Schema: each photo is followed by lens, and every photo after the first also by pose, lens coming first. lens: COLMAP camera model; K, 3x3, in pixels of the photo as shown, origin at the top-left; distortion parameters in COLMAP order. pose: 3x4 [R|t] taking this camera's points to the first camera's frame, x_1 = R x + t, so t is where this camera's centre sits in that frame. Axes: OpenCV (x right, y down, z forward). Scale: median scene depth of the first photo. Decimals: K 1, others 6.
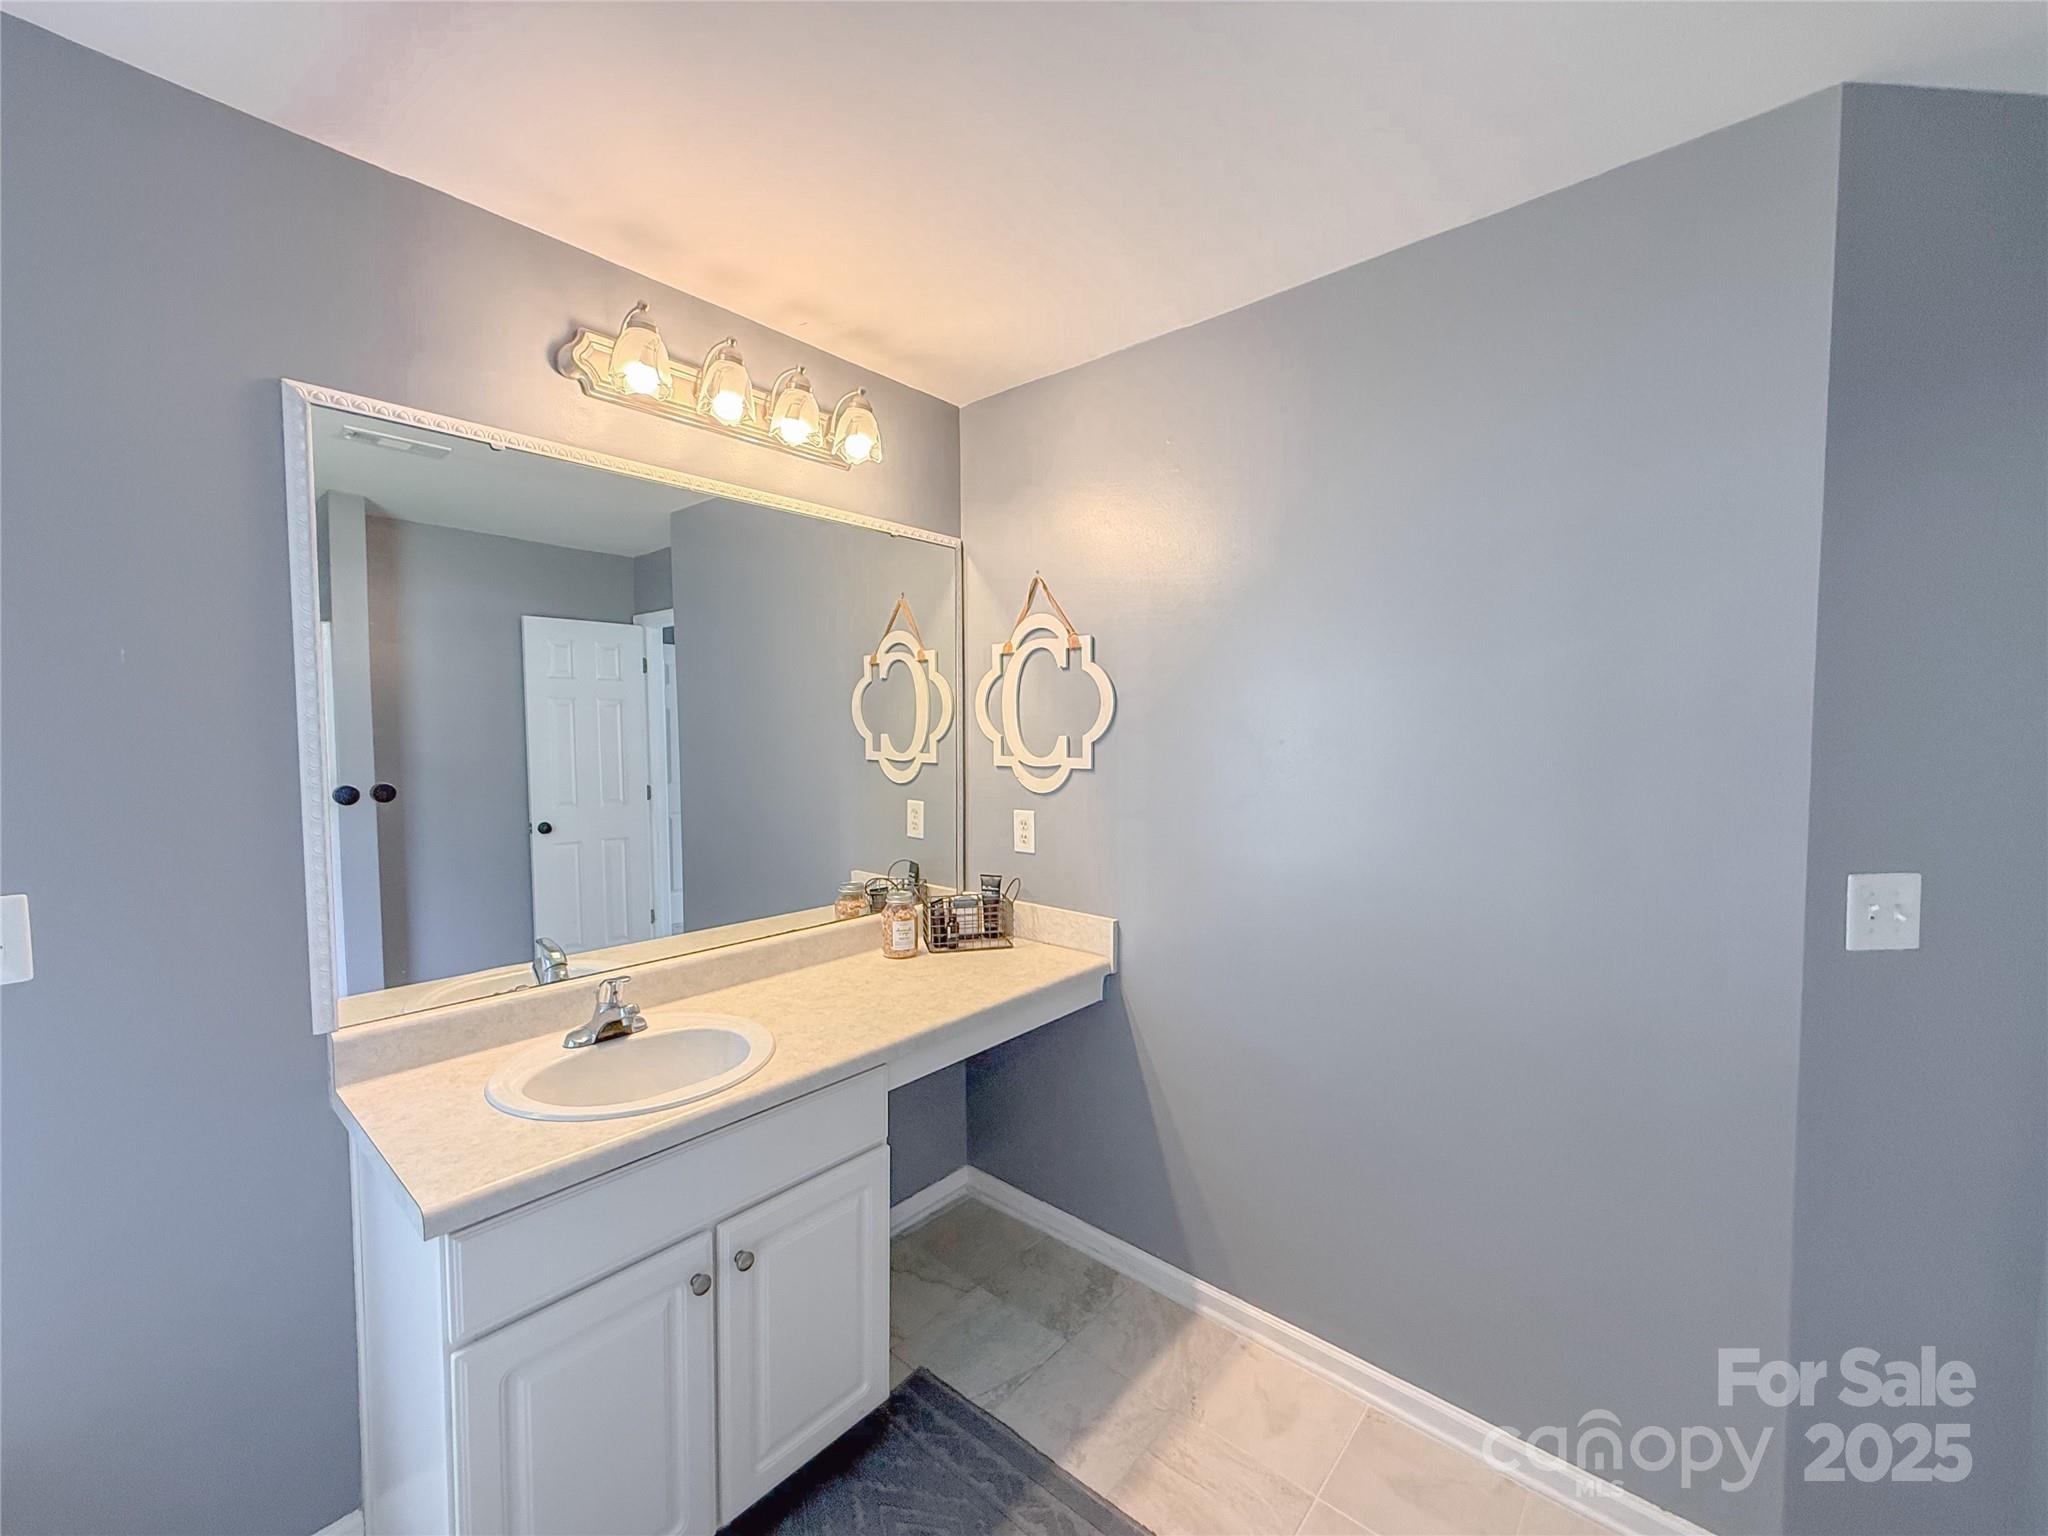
lens RADIAL K [[812.5, 0, 1020.3], [0, 812.5, 769.6], [0, 0, 1]] dist [-0.000708, -0.000096]
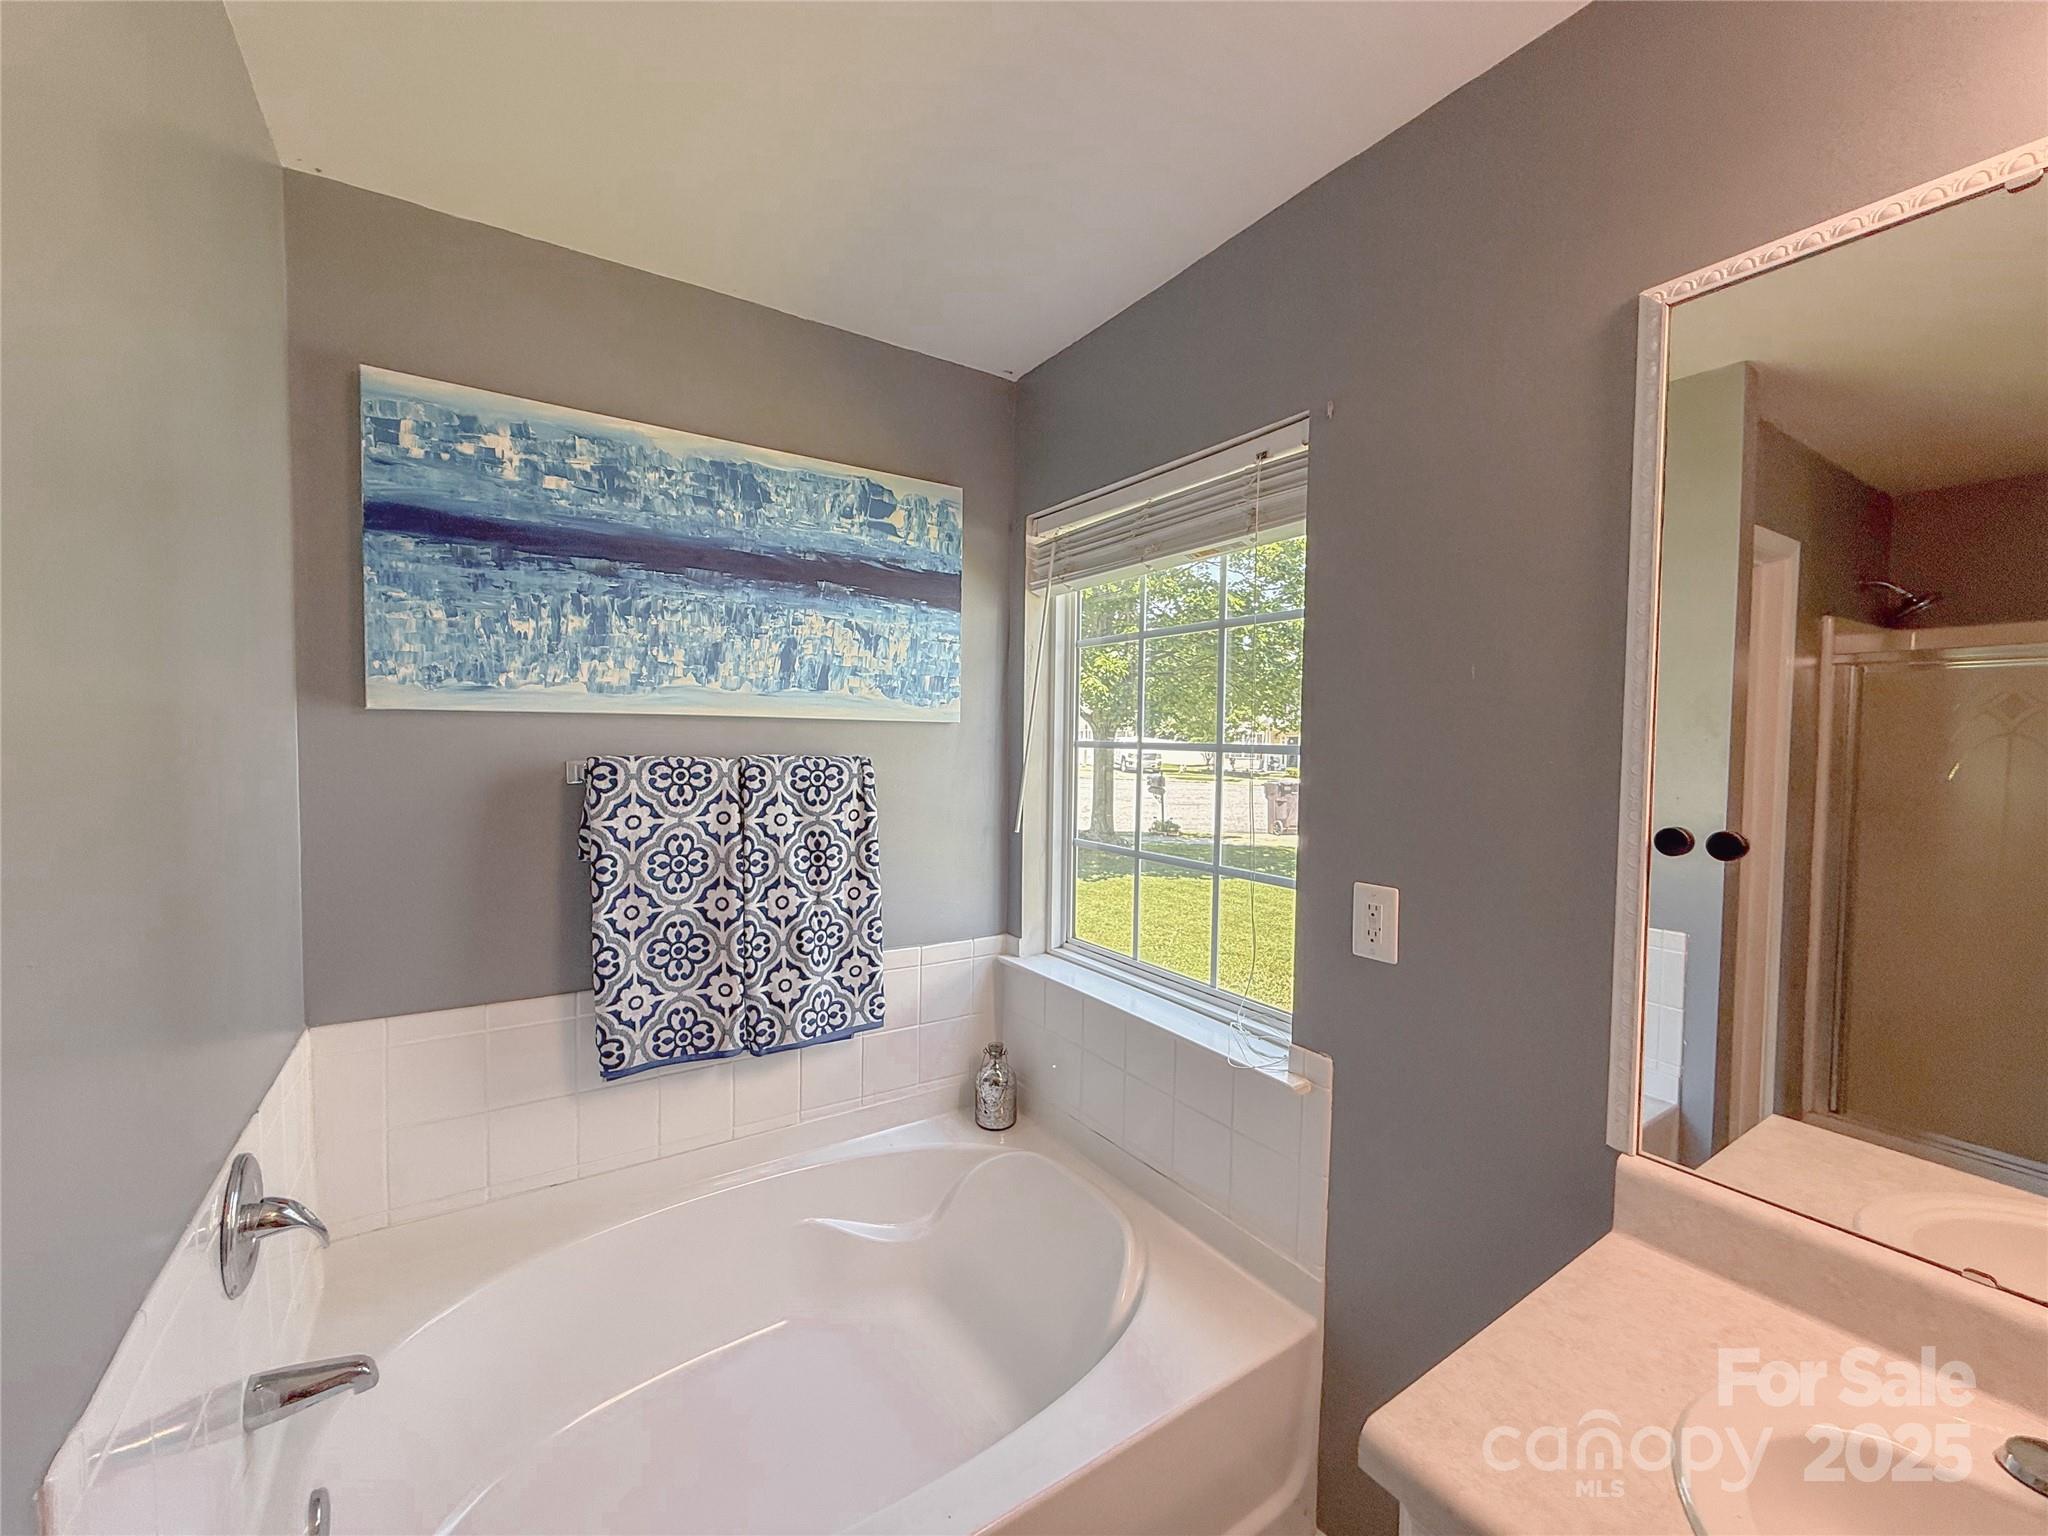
lens RADIAL K [[812.5, 0, 1020.3], [0, 812.5, 769.6], [0, 0, 1]] dist [-0.000708, -0.000096]
pose [[-0.262687, 0.036843, -0.964178, 0.004358], [-0.060532, 0.996673, 0.054577, -0.028983], [0.962981, 0.072700, -0.259583, 0.518247]]
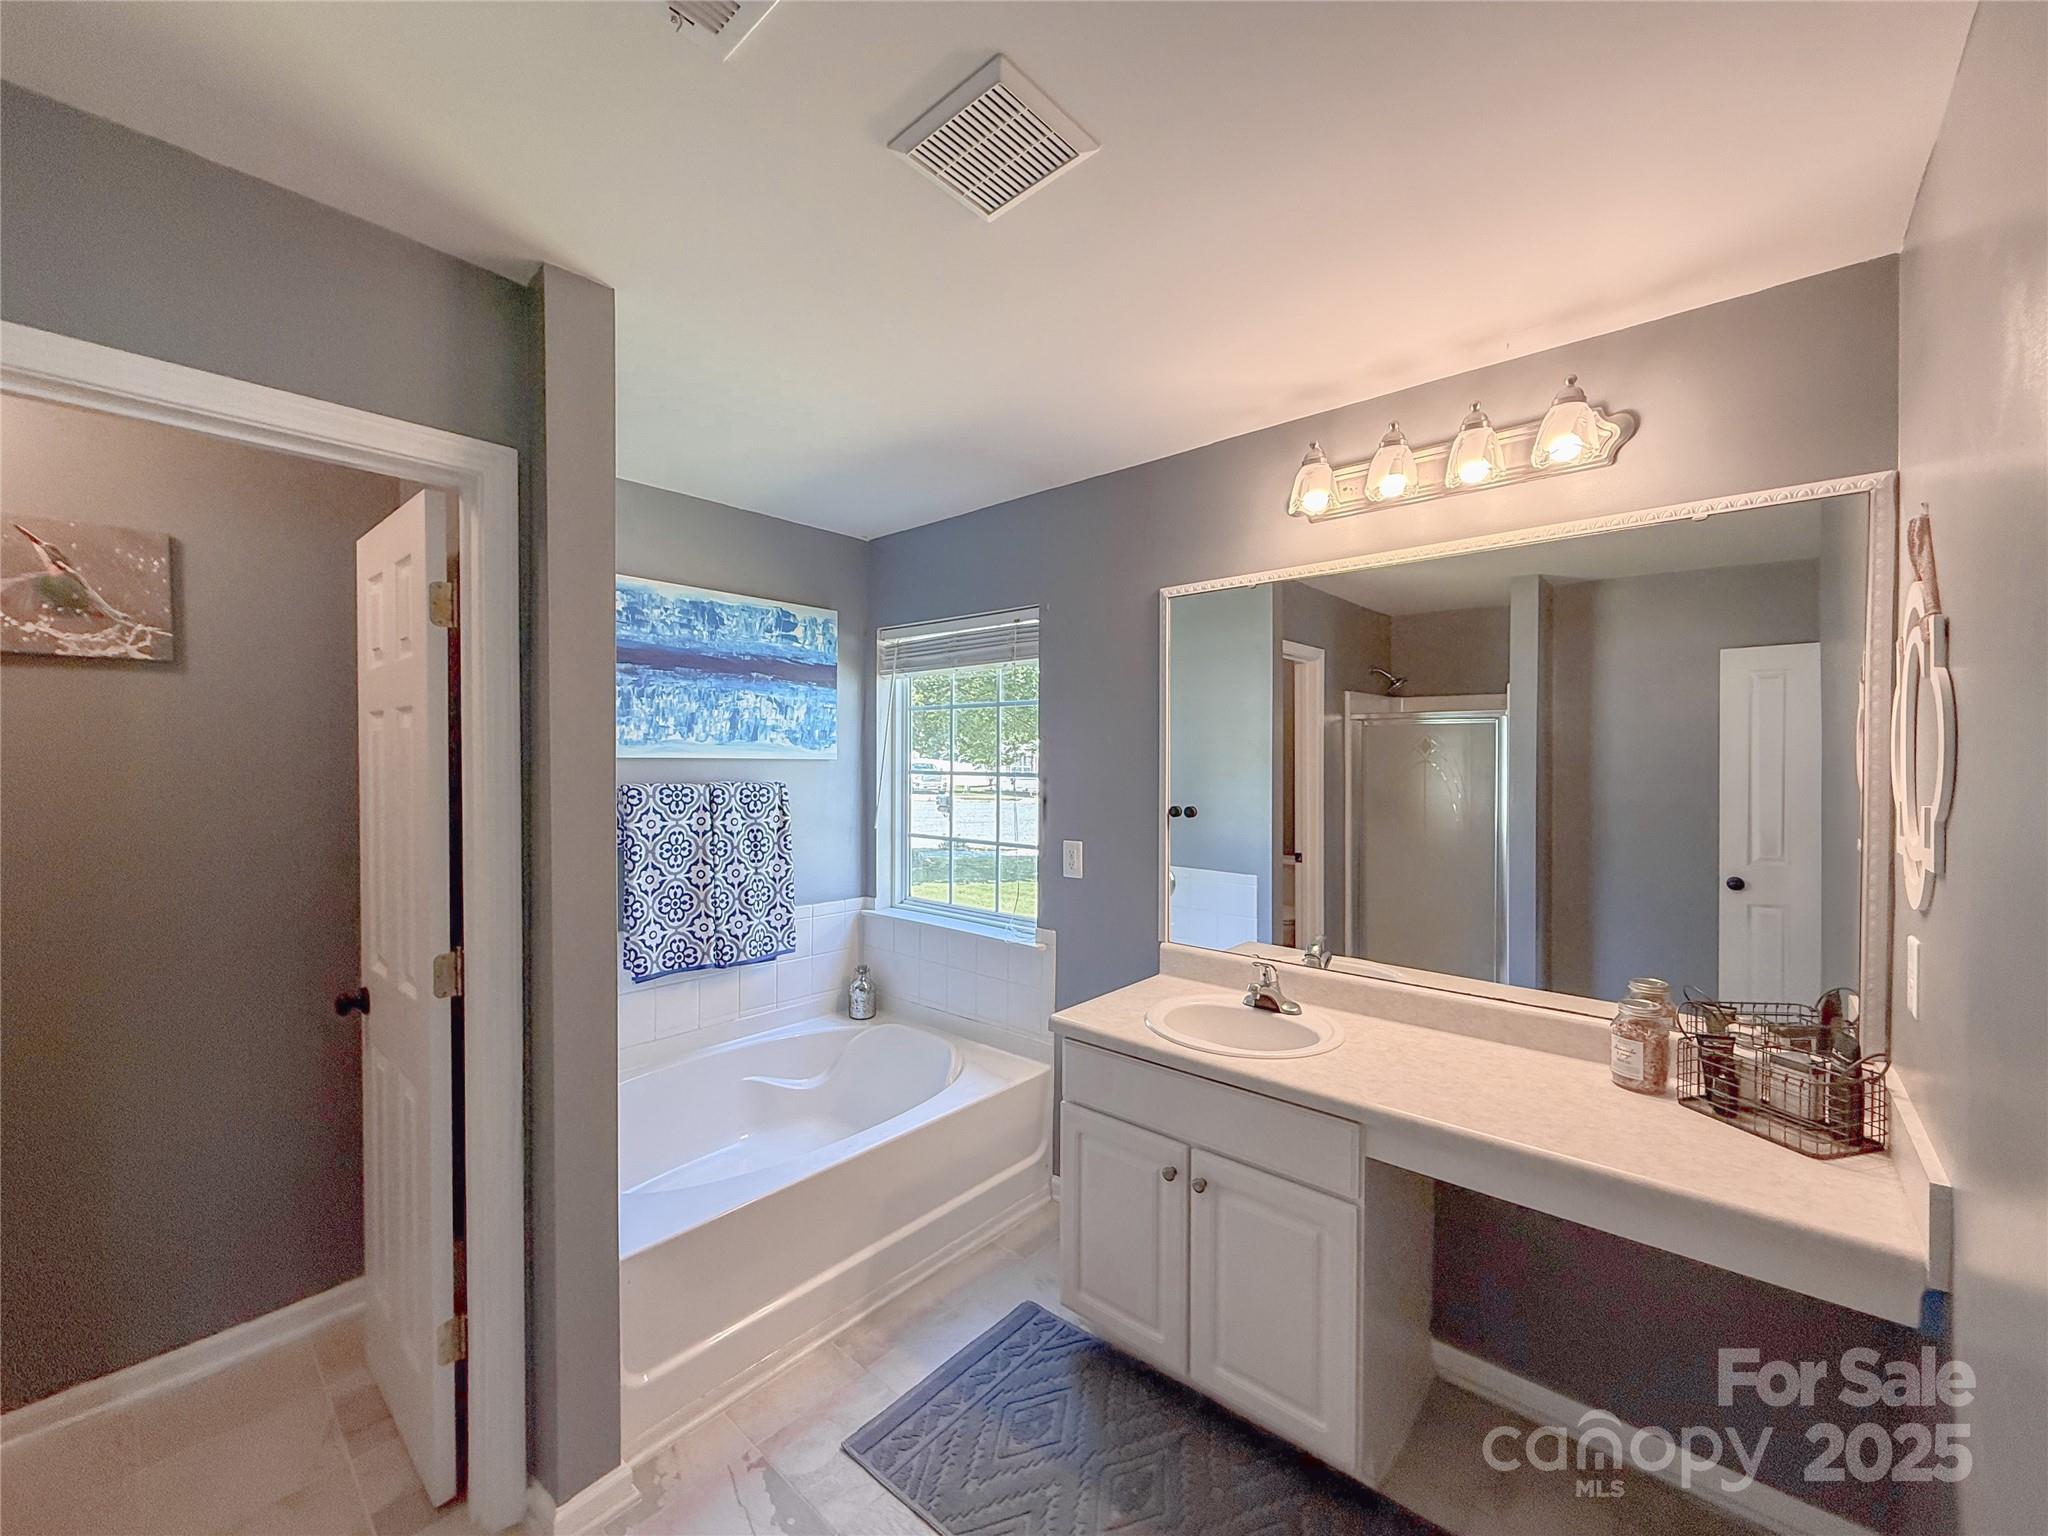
lens RADIAL K [[812.5, 0, 1020.3], [0, 812.5, 769.6], [0, 0, 1]] dist [-0.000708, -0.000096]
pose [[-0.001666, 0.012499, -0.999920, 0.774616], [-0.055141, 0.998399, 0.012572, -0.051808], [0.998477, 0.055158, -0.000975, 0.543543]]
